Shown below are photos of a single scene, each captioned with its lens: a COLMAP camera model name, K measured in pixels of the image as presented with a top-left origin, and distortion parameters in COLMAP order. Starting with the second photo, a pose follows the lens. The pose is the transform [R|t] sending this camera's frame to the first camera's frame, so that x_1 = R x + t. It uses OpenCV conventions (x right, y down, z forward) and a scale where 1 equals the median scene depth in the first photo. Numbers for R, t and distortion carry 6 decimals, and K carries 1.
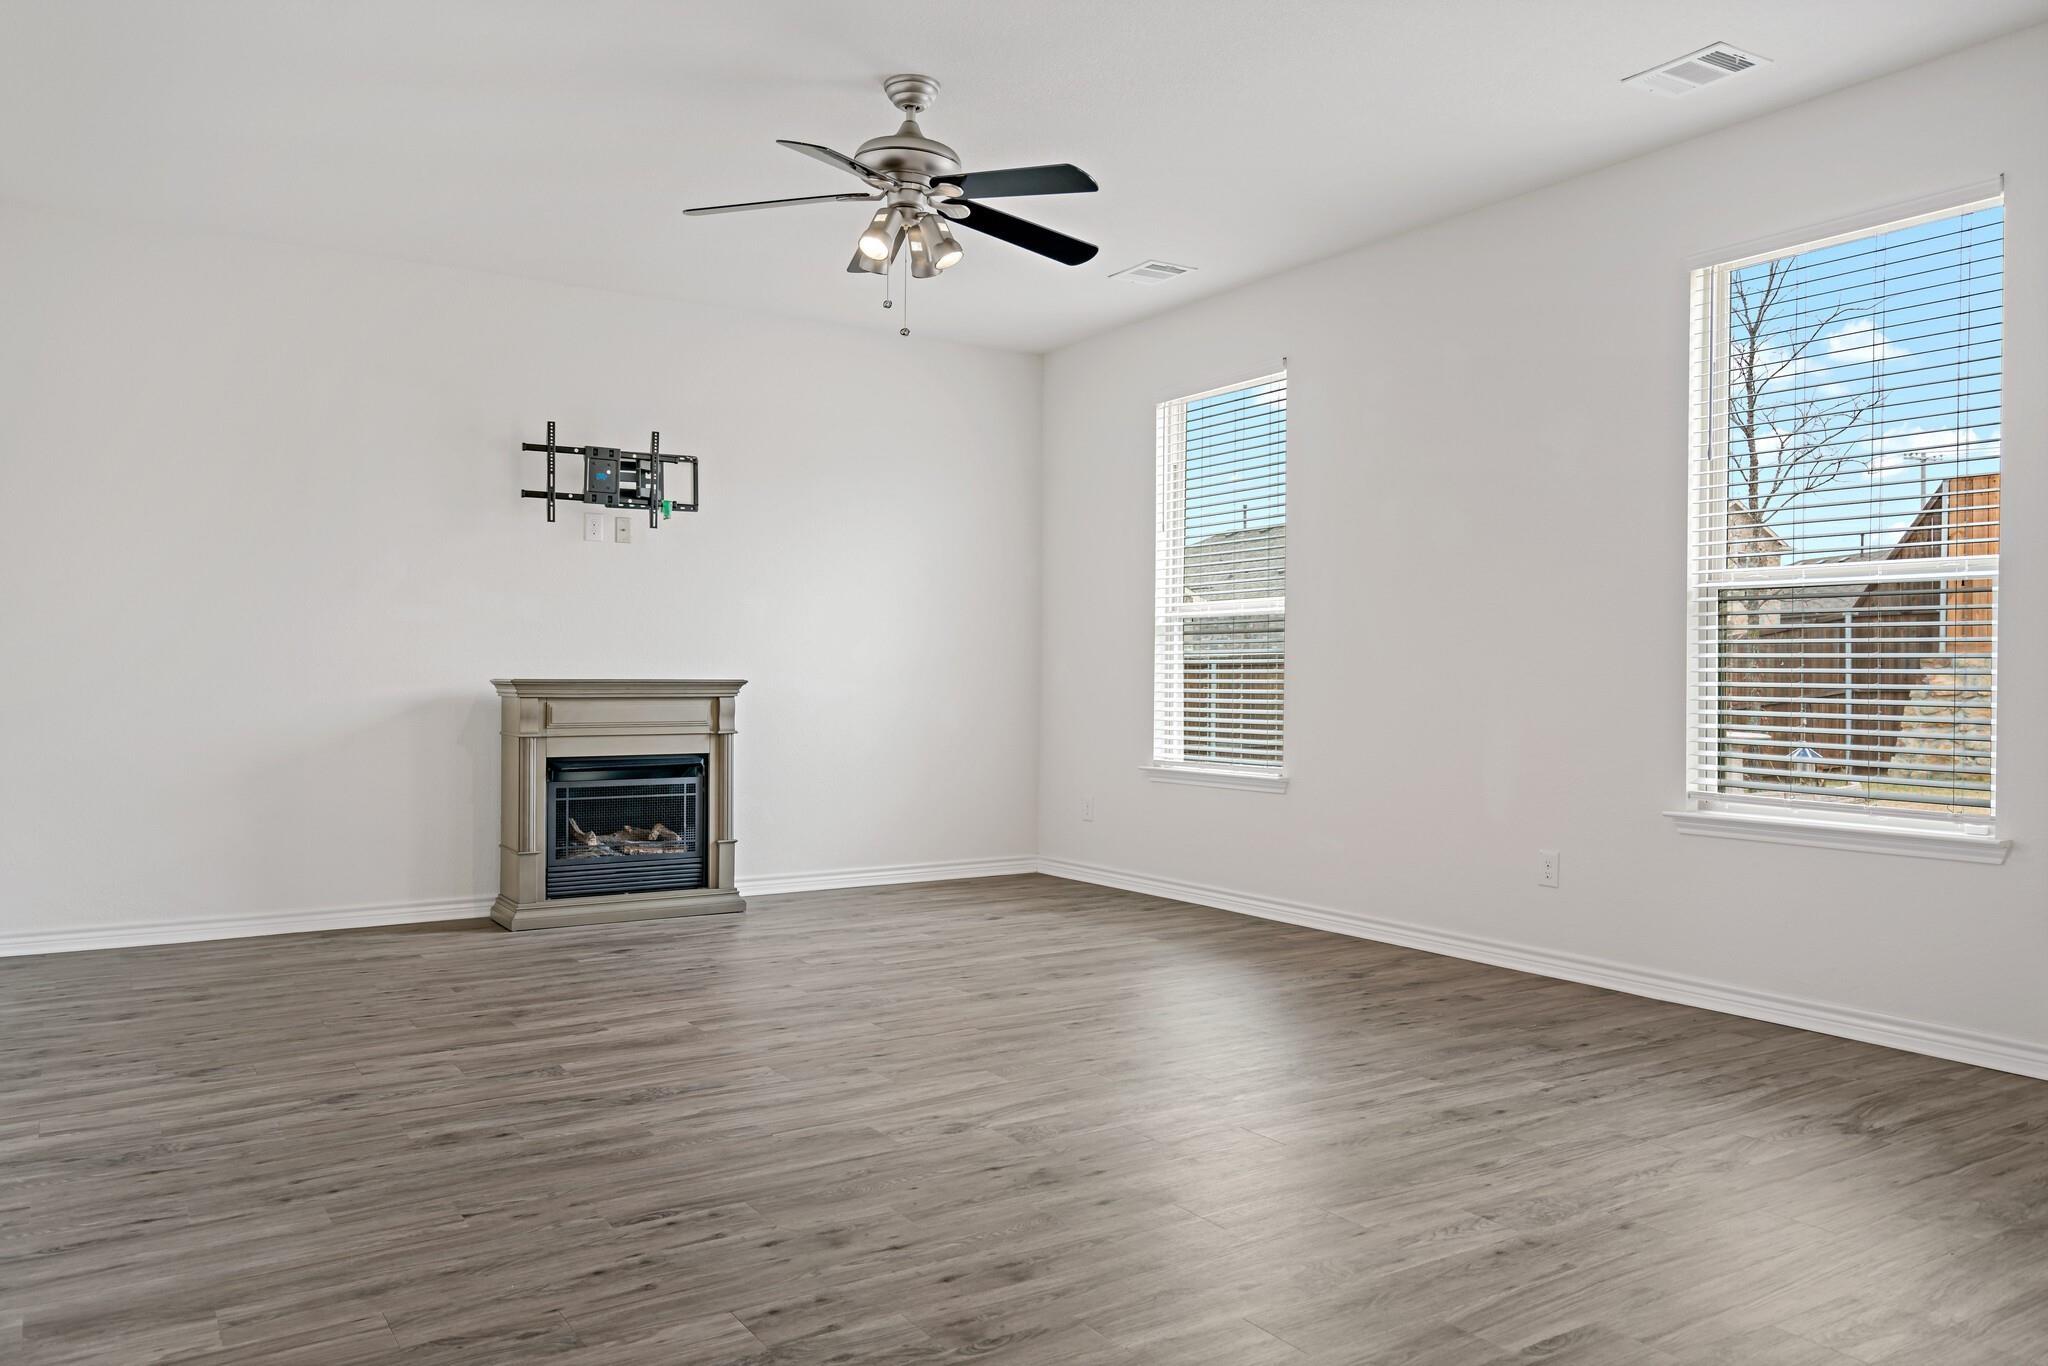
lens RADIAL K [[1468.5, 0, 1024.0], [0, 1468.5, 683.0], [0, 0, 1]] dist [0.009634, 0.003890]
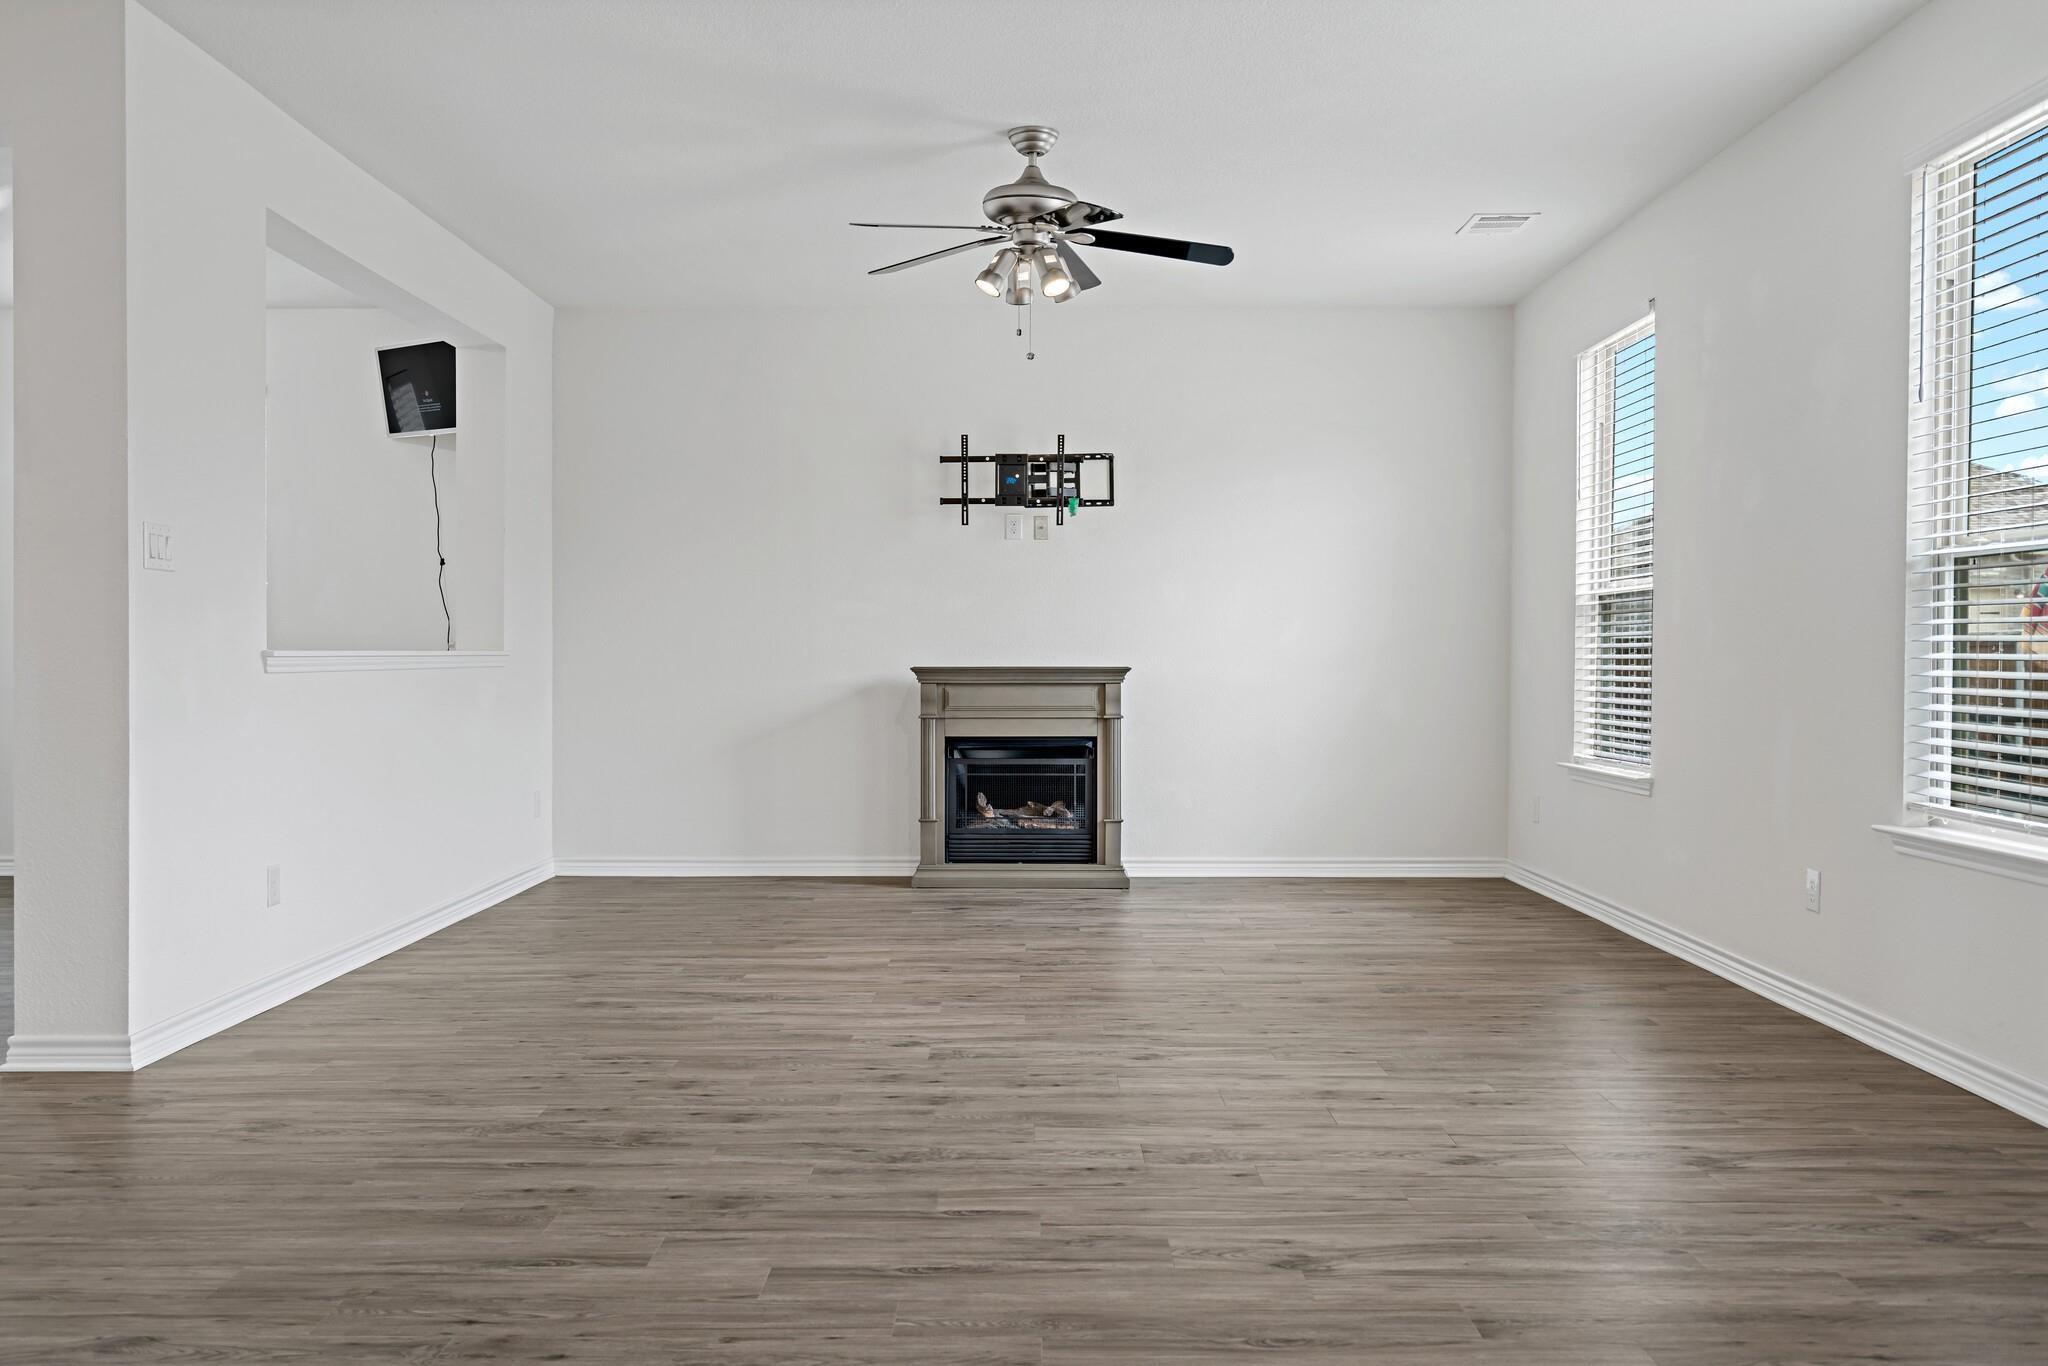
lens RADIAL K [[1713.3, 0, 1024.0], [0, 1713.3, 683.0], [0, 0, 1]] dist [0.002905, 0.006509]
pose [[0.839299, 0.003977, -0.543655, 0.414857], [0.001581, 0.999951, 0.009755, -0.002815], [0.543668, -0.009046, 0.839252, -0.062425]]
